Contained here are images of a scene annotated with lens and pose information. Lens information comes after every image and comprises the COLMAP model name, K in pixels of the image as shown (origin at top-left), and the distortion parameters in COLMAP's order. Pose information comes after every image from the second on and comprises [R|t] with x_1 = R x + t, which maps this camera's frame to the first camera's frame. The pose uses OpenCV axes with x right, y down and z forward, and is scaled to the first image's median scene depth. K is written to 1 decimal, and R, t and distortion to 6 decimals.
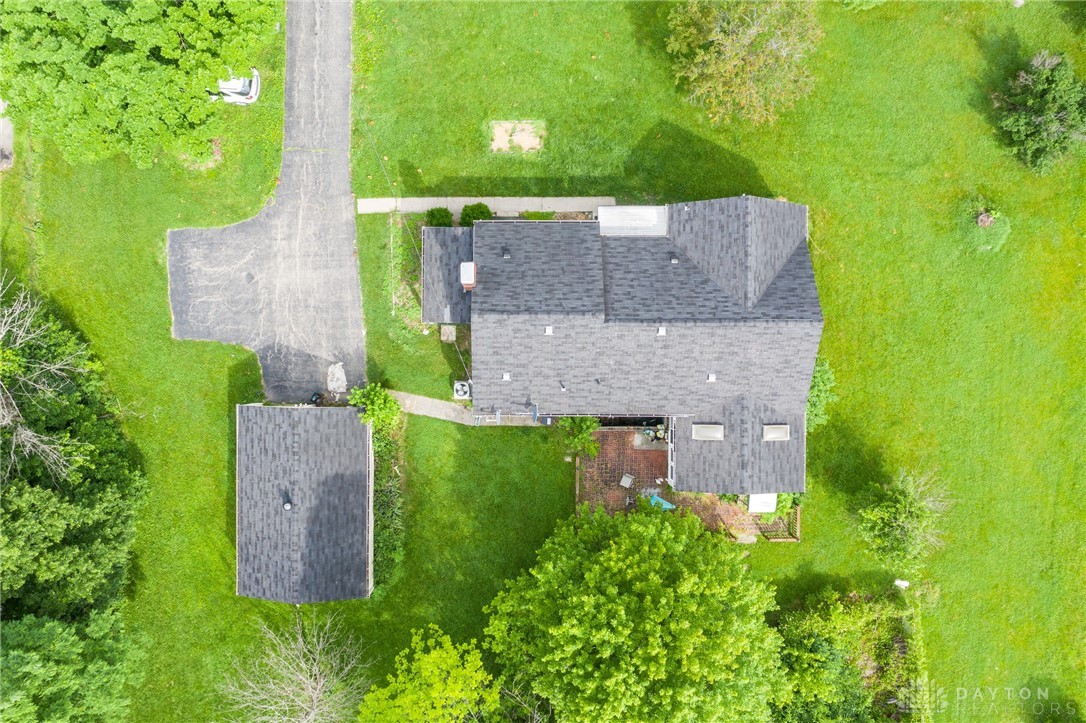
lens RADIAL K [[900.5, 0, 530.7], [0, 900.5, 360.7], [0, 0, 1]] dist [-0.002817, -0.000341]
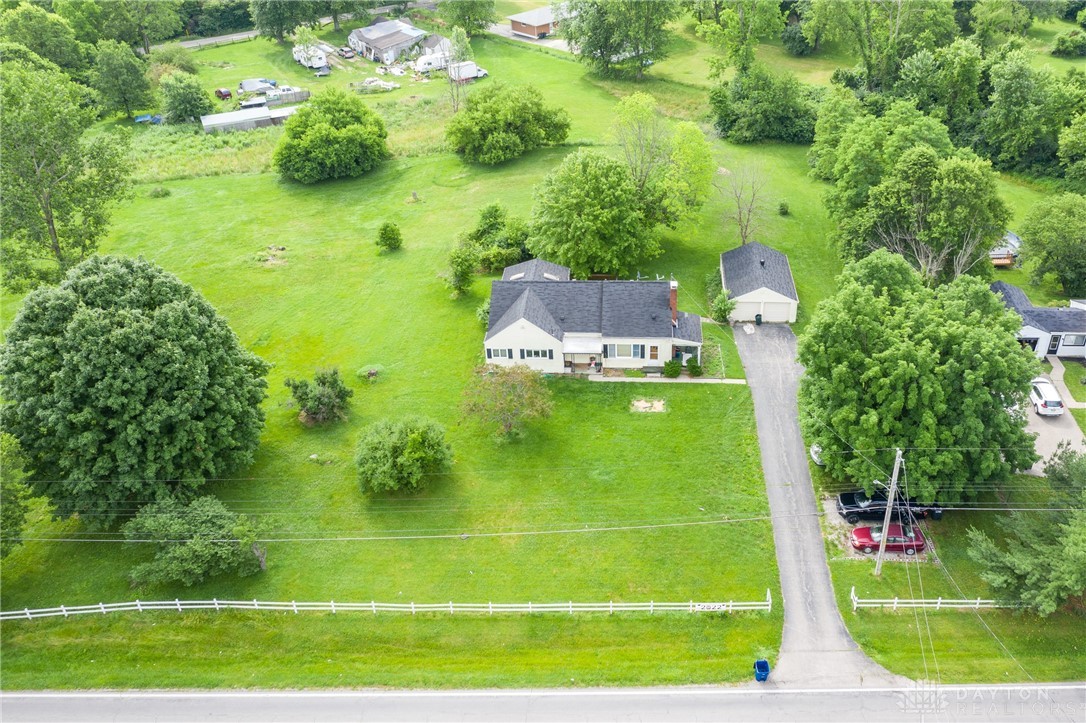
lens RADIAL K [[928.5, 0, 556.8], [0, 928.5, 342.7], [0, 0, 1]] dist [-0.004312, -0.003096]
pose [[-0.996358, -0.016758, 0.083604, 0.010569], [0.079352, -0.541068, 0.837227, -1.581070], [0.031205, 0.840812, 0.540427, 0.015561]]
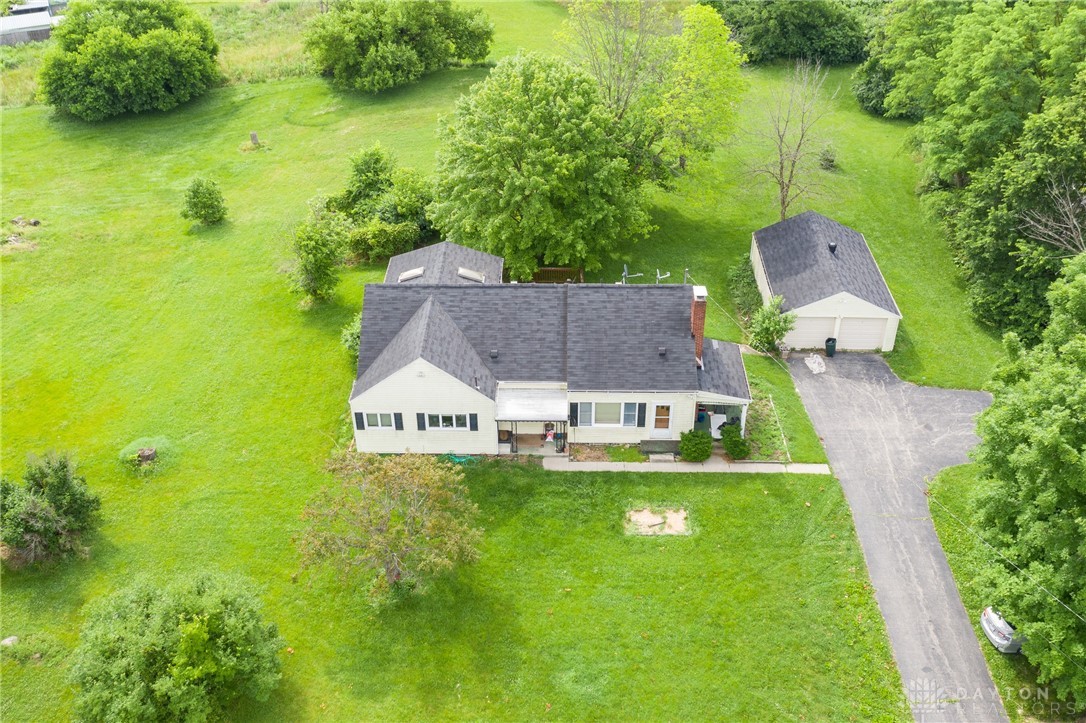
lens RADIAL K [[1038.8, 0, 518.8], [0, 1038.8, 390.6], [0, 0, 1]] dist [-0.005746, 0.007136]
pose [[-0.999342, -0.012322, 0.034106, 0.084179], [0.034741, -0.594994, 0.802979, -0.973742], [0.010398, 0.803636, 0.595031, 0.315495]]
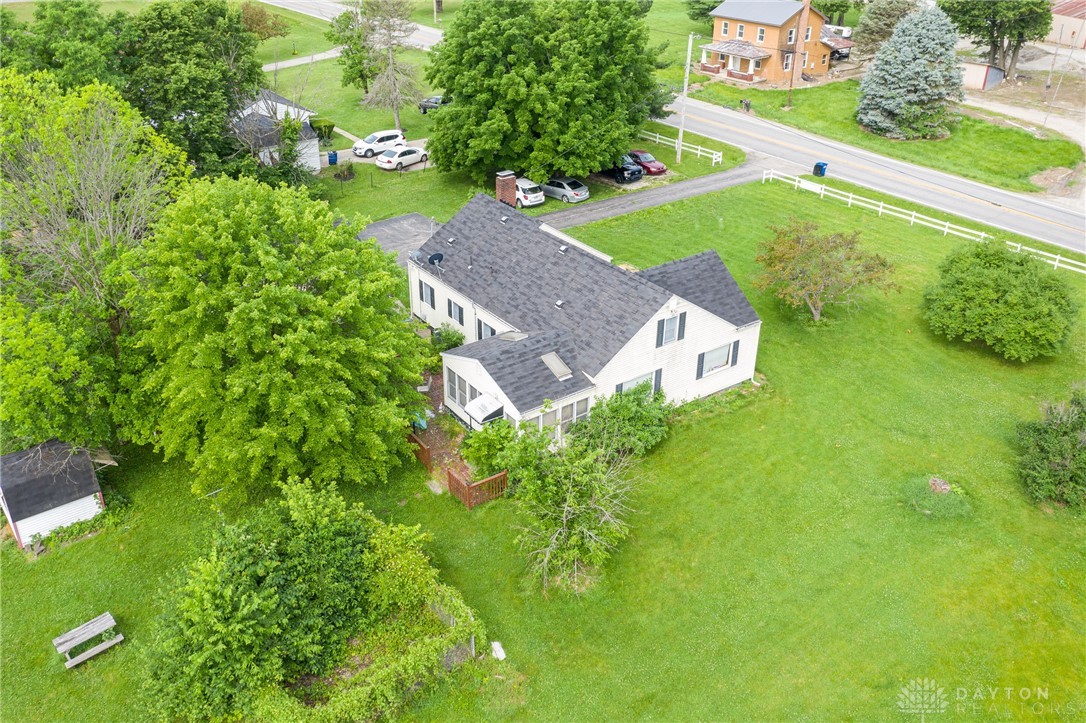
lens RADIAL K [[937.0, 0, 525.3], [0, 937.0, 345.6], [0, 0, 1]] dist [-0.005767, 0.001226]
pose [[0.577929, 0.372118, -0.726310, 0.850364], [-0.816077, 0.267809, -0.512149, 0.530465], [0.003933, 0.888711, 0.458452, 0.517862]]
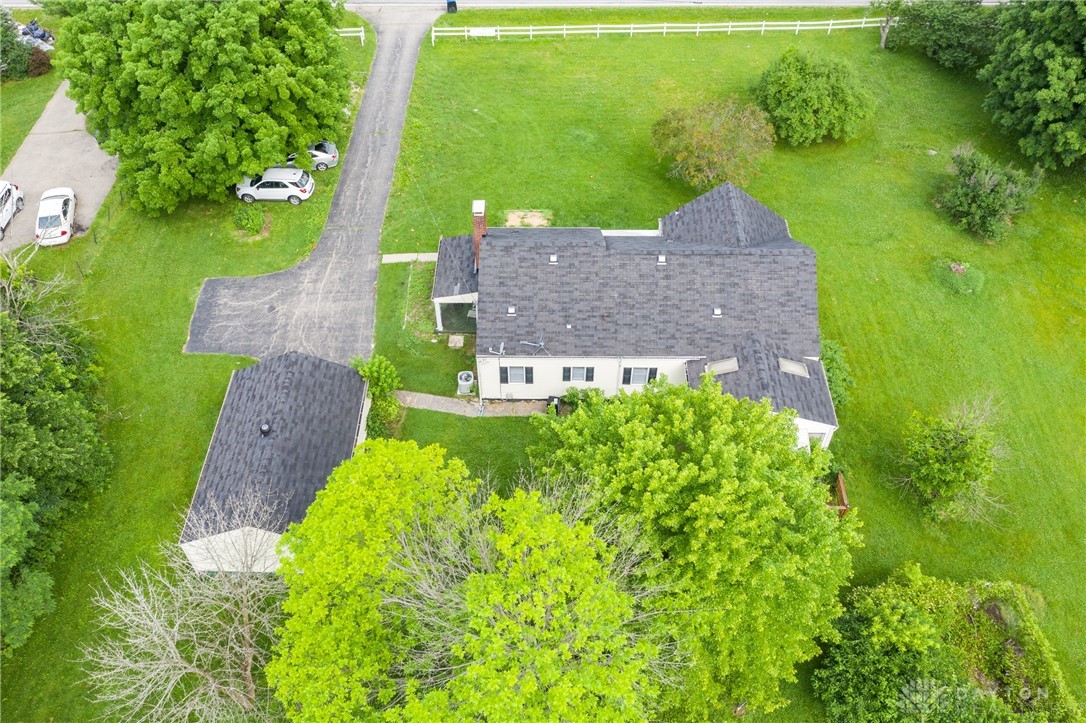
lens RADIAL K [[892.0, 0, 543.0], [0, 892.0, 361.5], [0, 0, 1]] dist [-0.001261, -0.001339]
pose [[0.999927, -0.001388, -0.011976, 0.017875], [-0.006929, 0.746730, -0.665091, 0.651215], [0.009866, 0.665126, 0.746666, 0.268327]]
